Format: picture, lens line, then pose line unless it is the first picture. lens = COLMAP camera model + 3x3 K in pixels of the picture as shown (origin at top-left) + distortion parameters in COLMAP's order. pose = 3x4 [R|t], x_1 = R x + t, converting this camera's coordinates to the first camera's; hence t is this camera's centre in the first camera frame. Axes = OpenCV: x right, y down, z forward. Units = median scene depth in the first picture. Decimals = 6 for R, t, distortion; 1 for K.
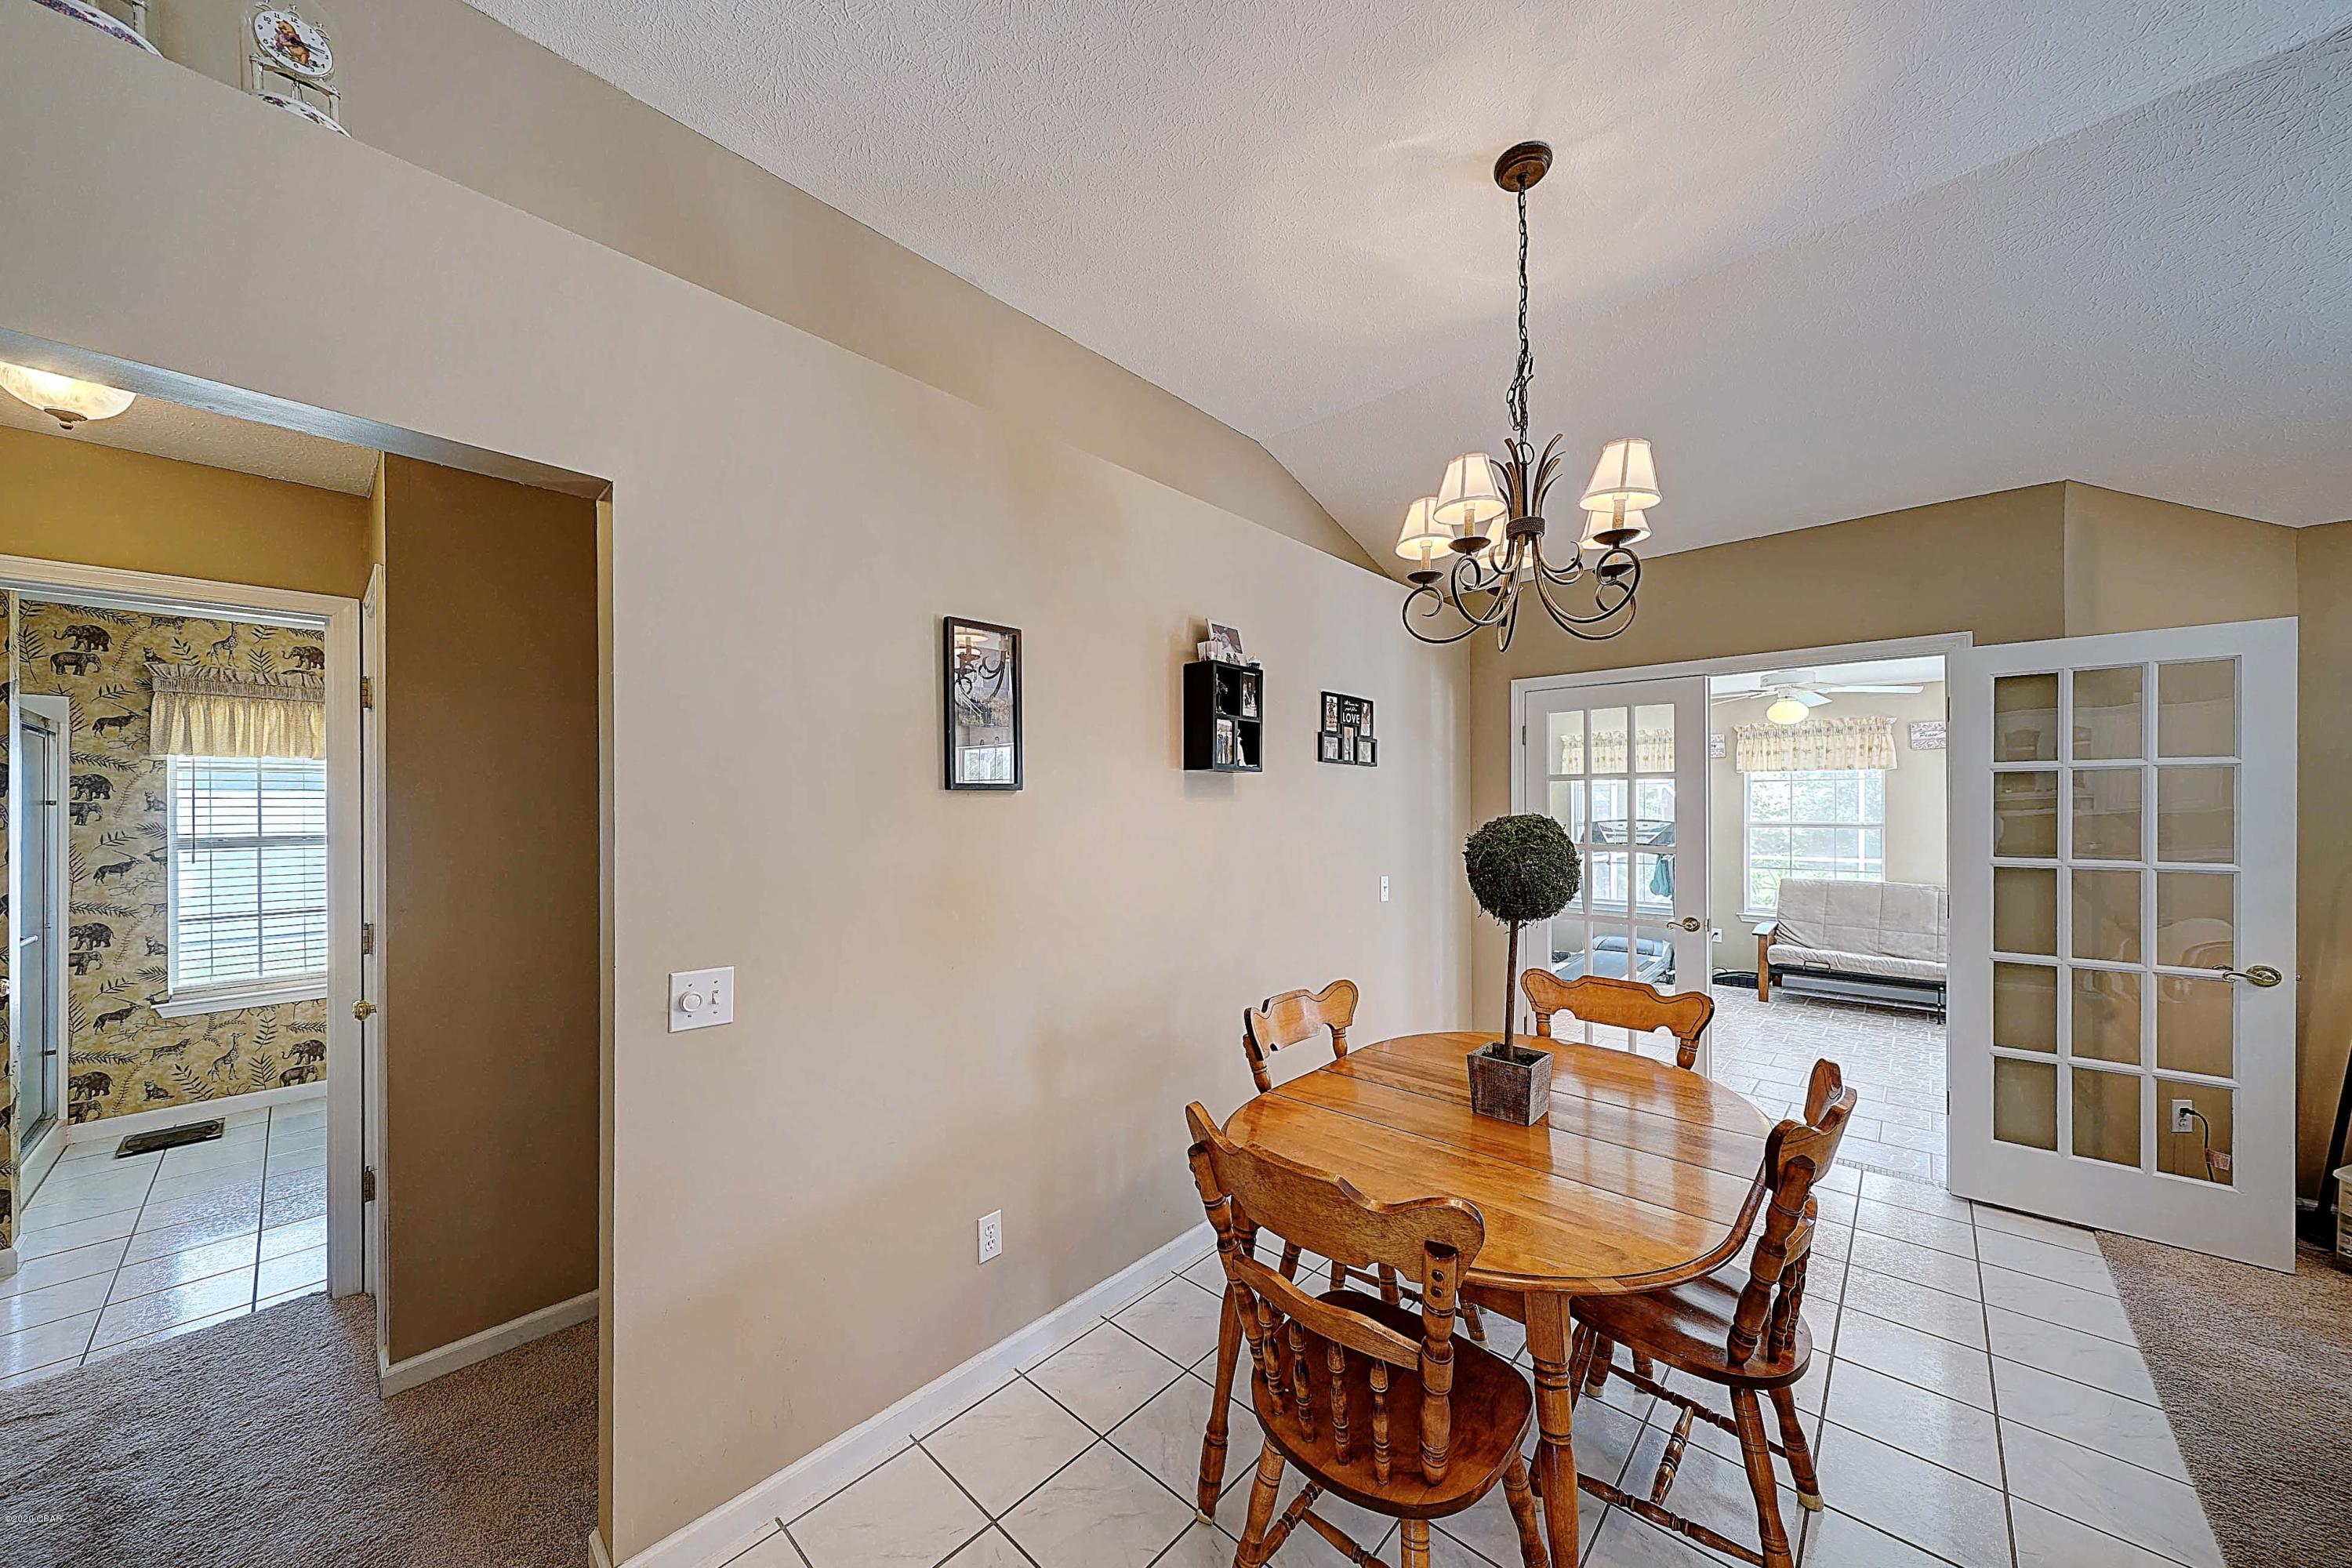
lens RADIAL K [[811.5, 0, 1171.2], [0, 811.5, 804.5], [0, 0, 1]] dist [0.007115, -0.000157]
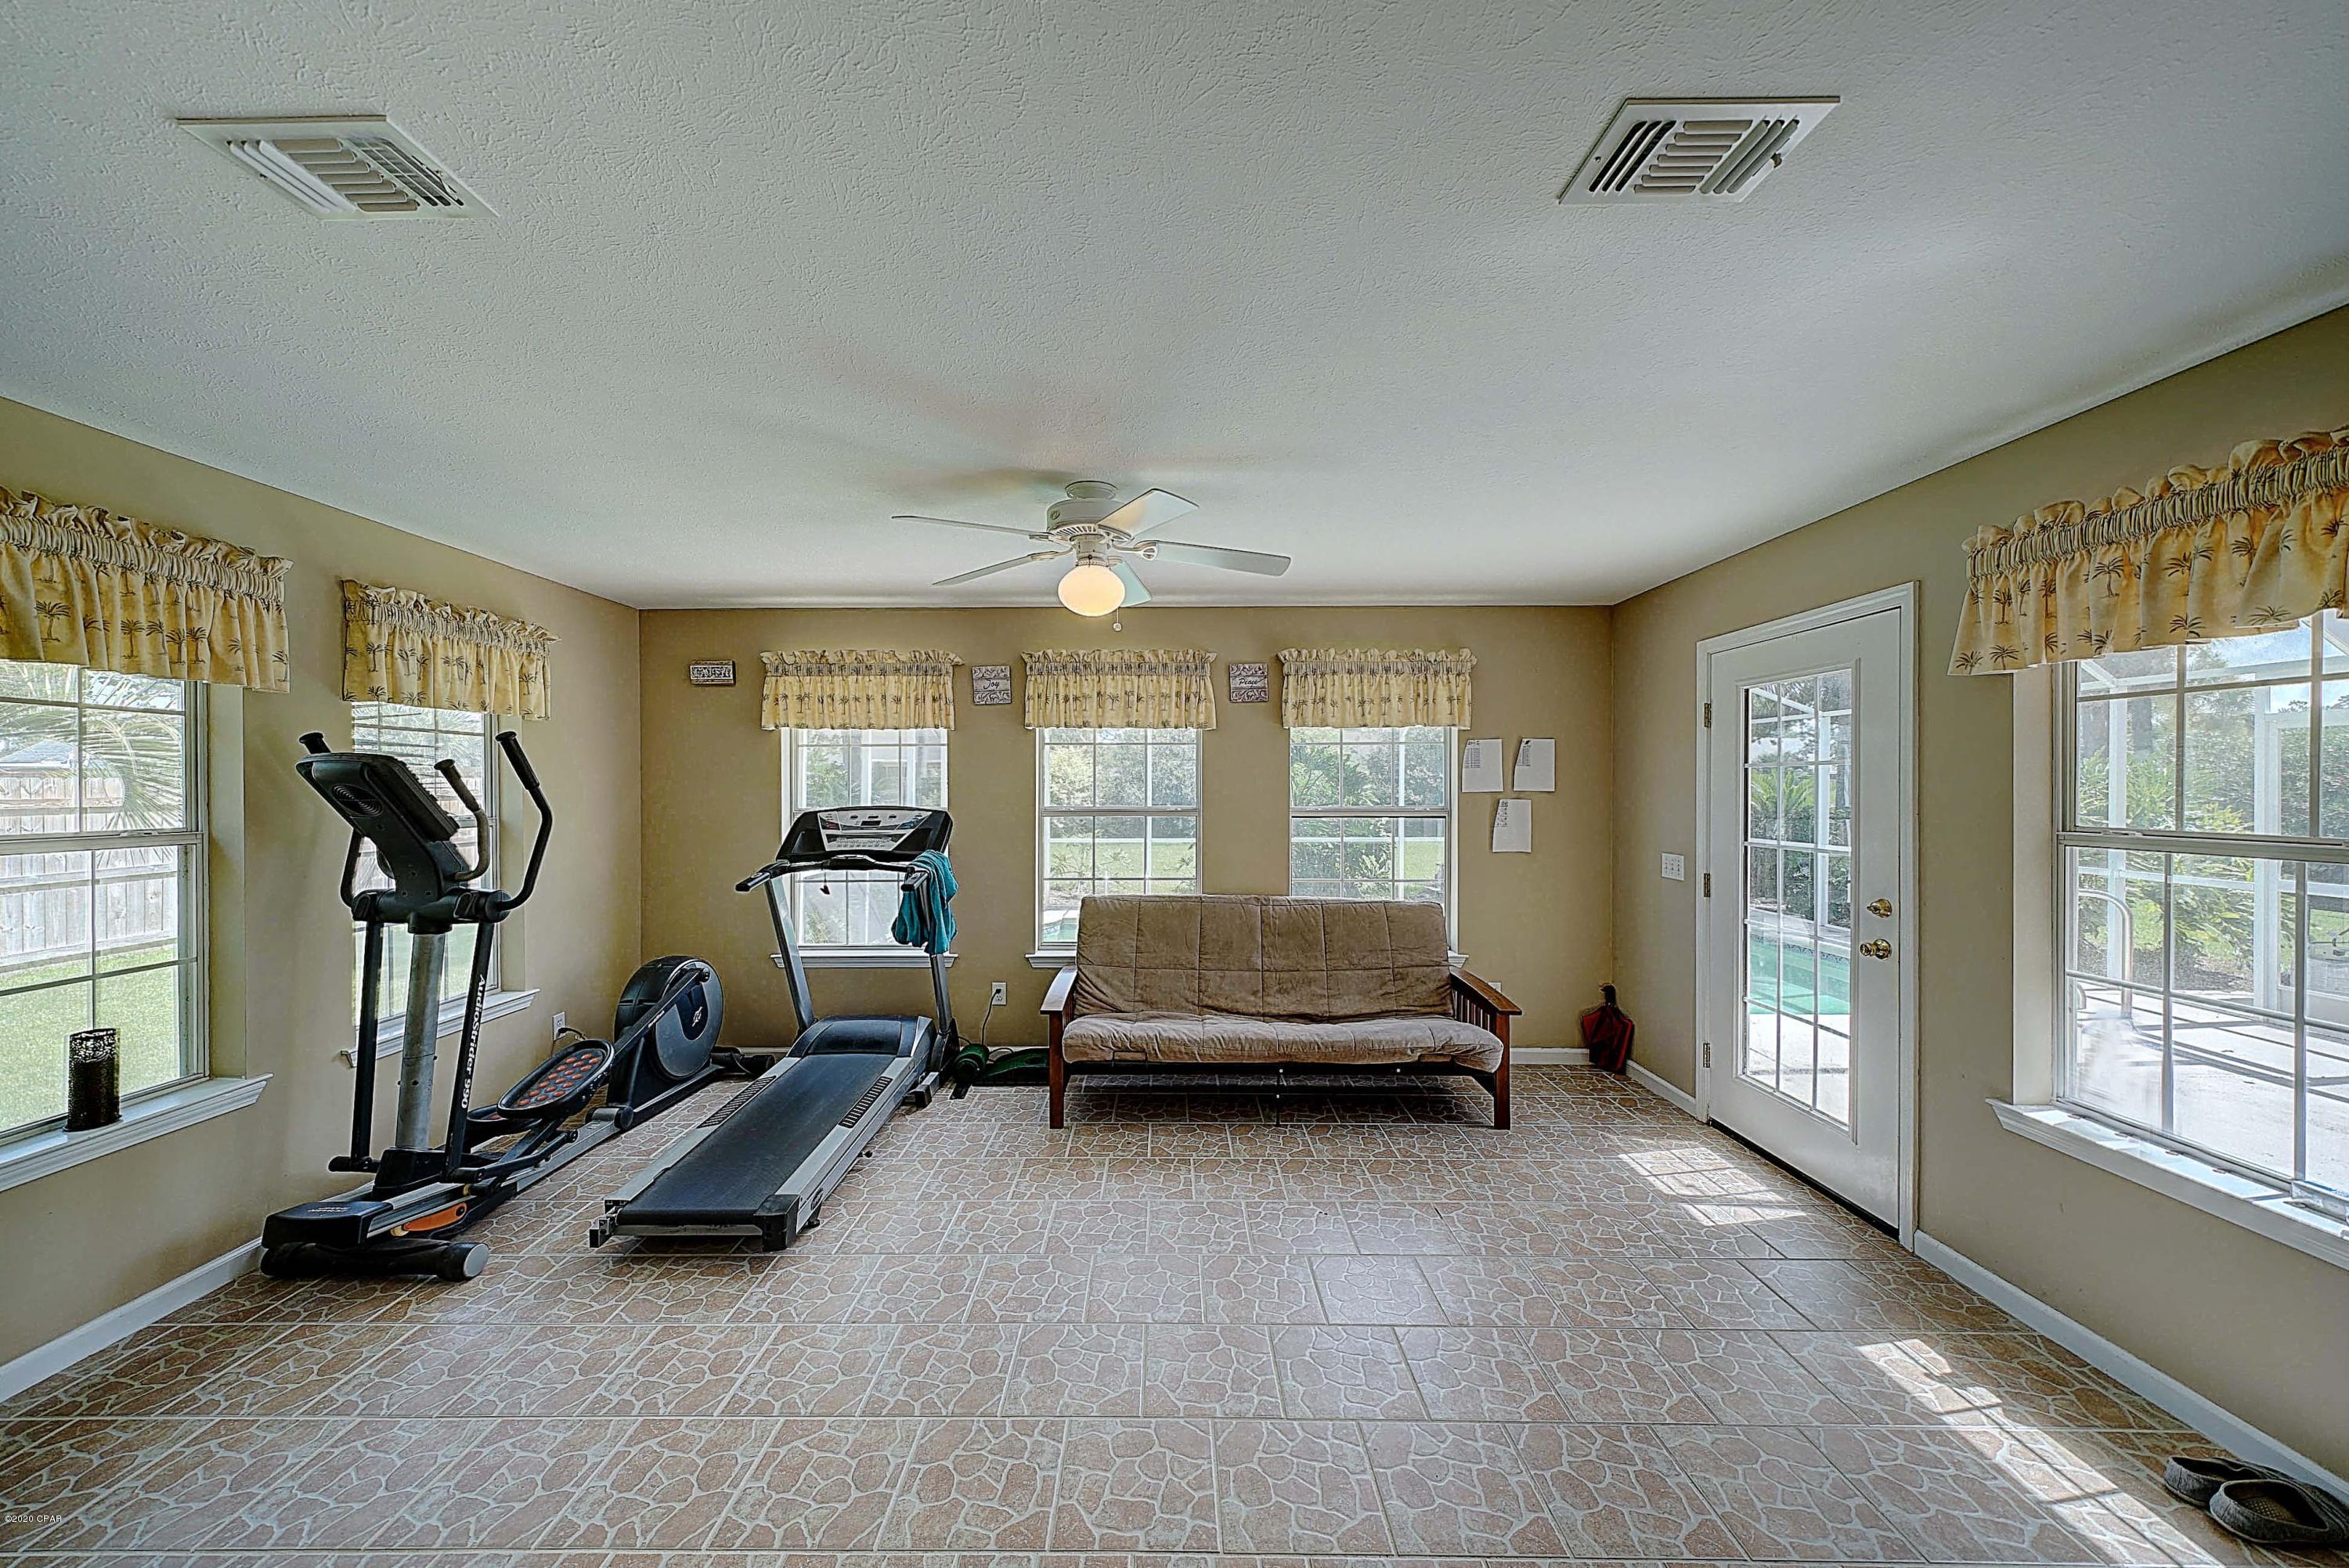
lens RADIAL K [[810.4, 0, 1167.3], [0, 810.4, 777.3], [0, 0, 1]] dist [0.007115, -0.000157]
pose [[0.737462, 0.002366, 0.675384, 0.830295], [-0.003094, 0.999995, -0.000125, -0.006620], [-0.675381, -0.001997, 0.737466, 1.095033]]
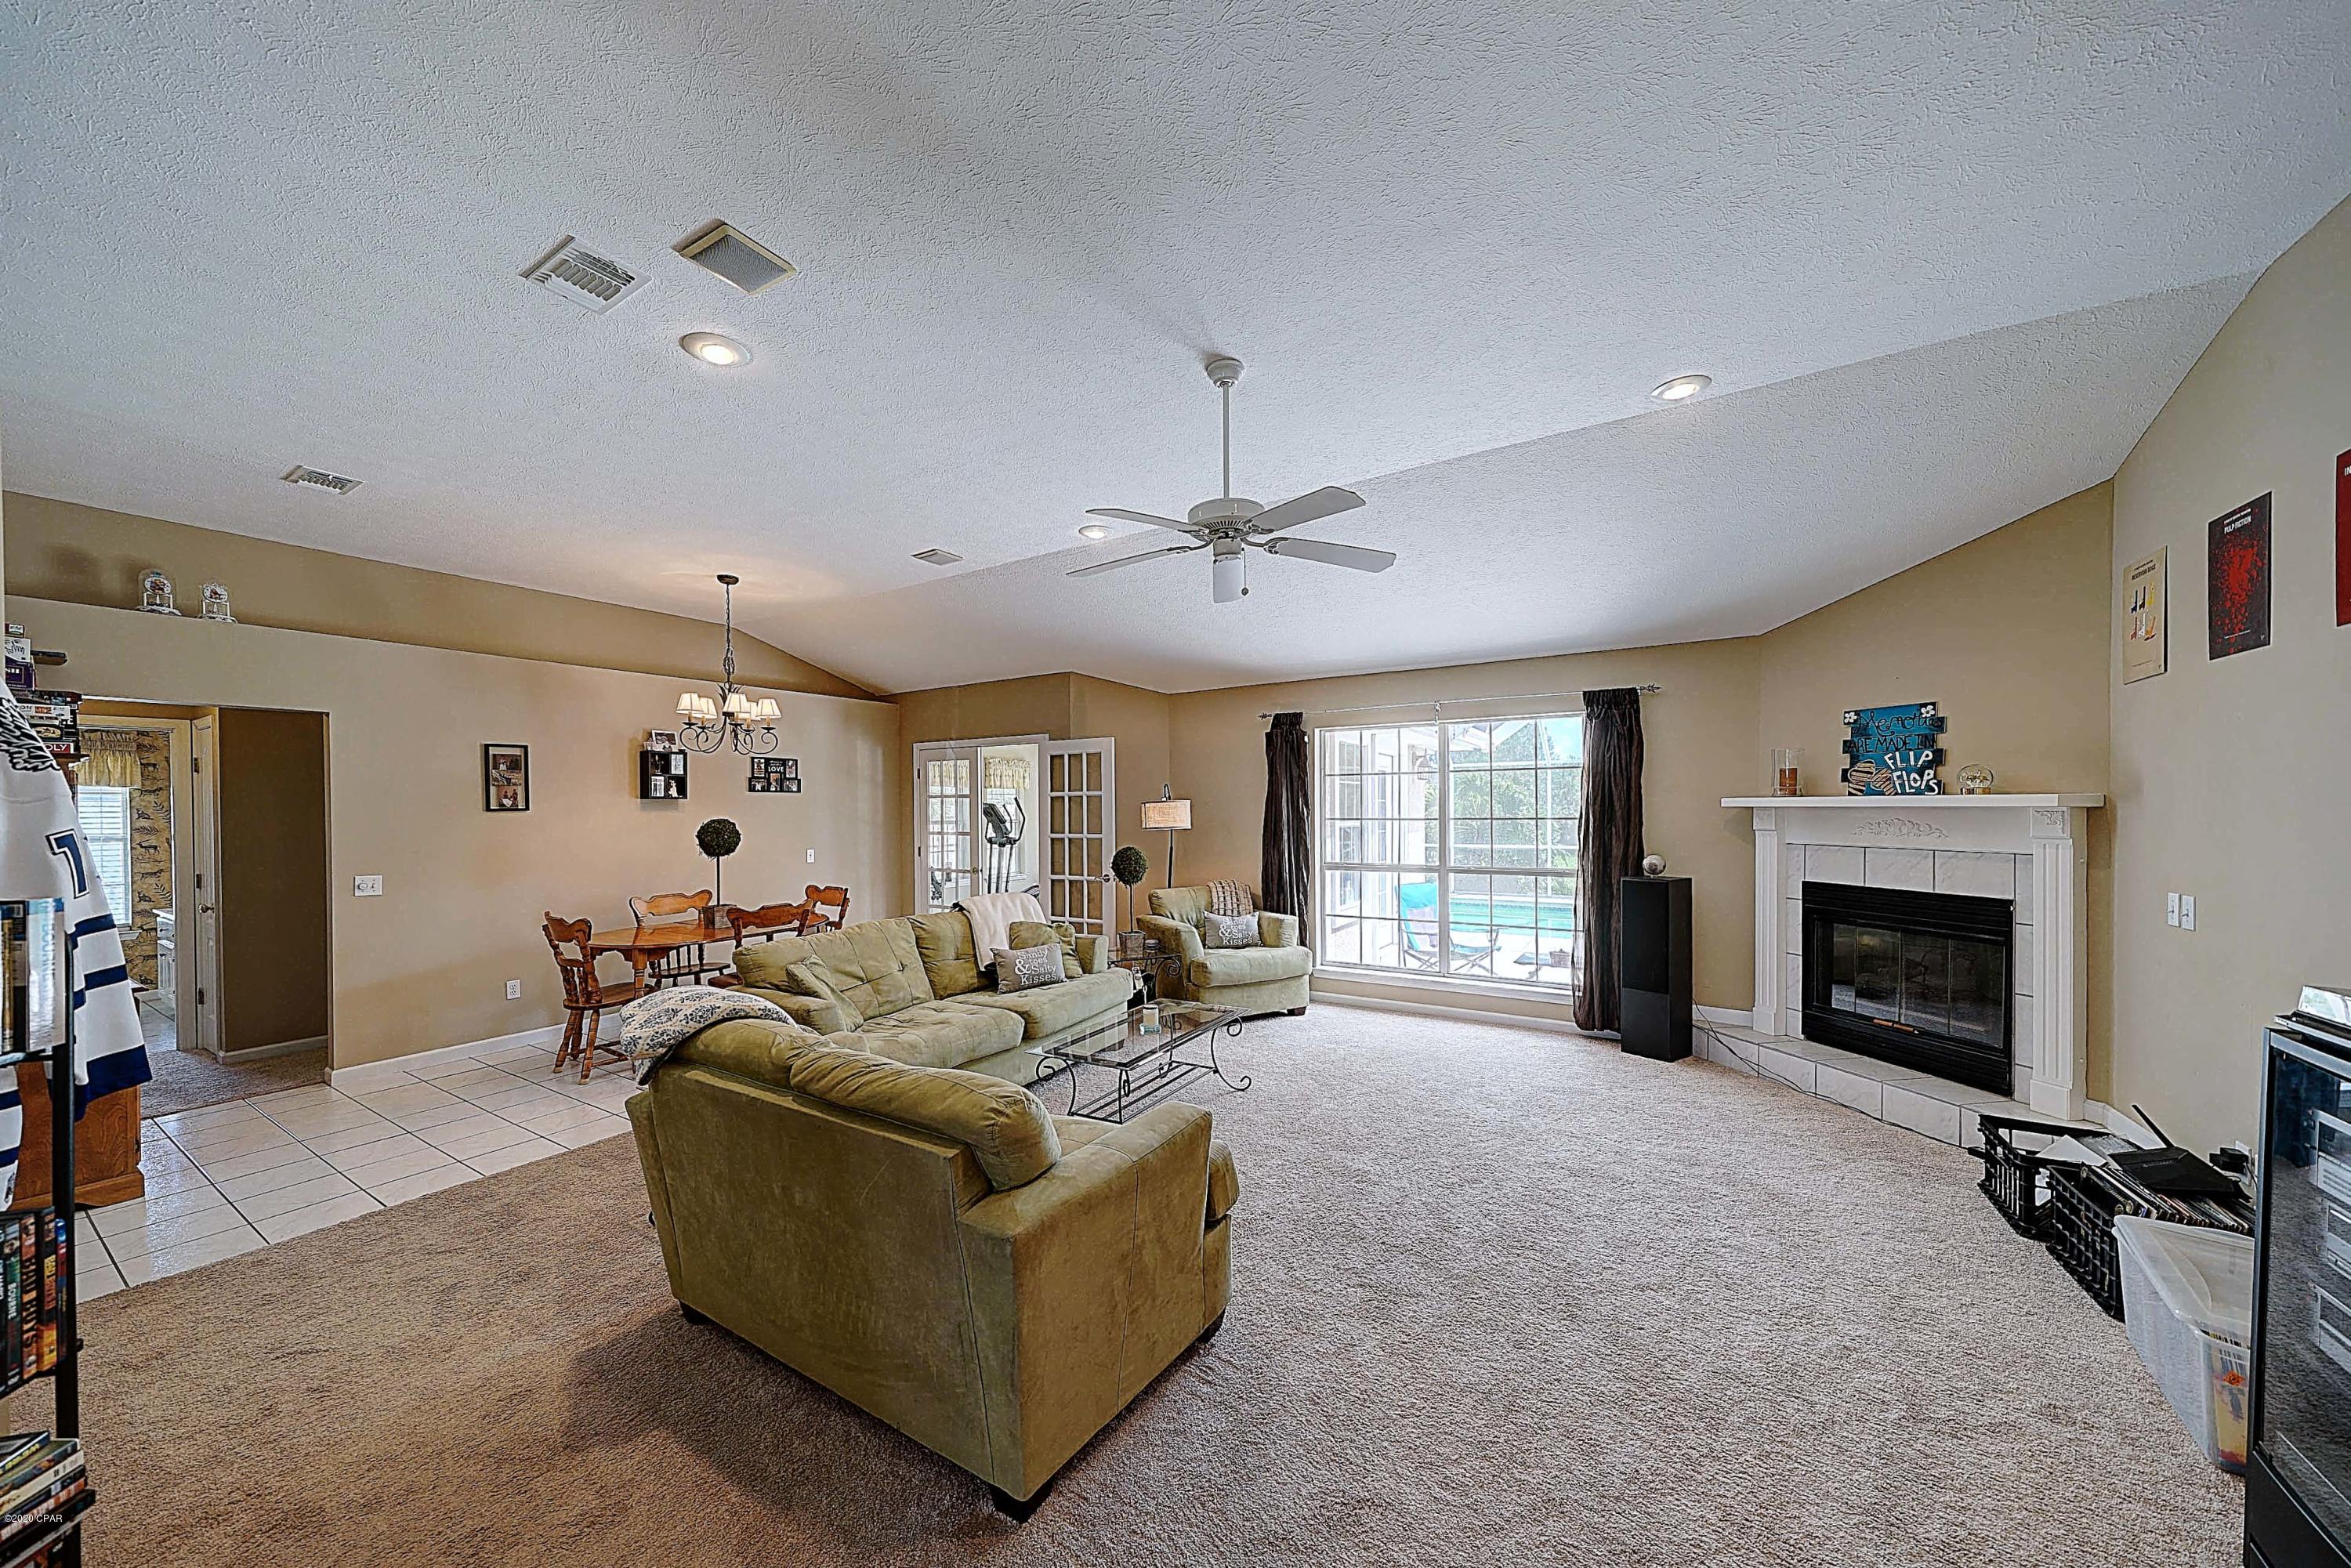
lens RADIAL K [[811.1, 0, 1175.0], [0, 811.1, 806.8], [0, 0, 1]] dist [0.007115, -0.000157]
pose [[0.982734, -0.007975, 0.184851, 0.927988], [0.007491, 0.999966, 0.003314, -0.015952], [-0.184871, -0.001872, 0.982761, -1.293315]]
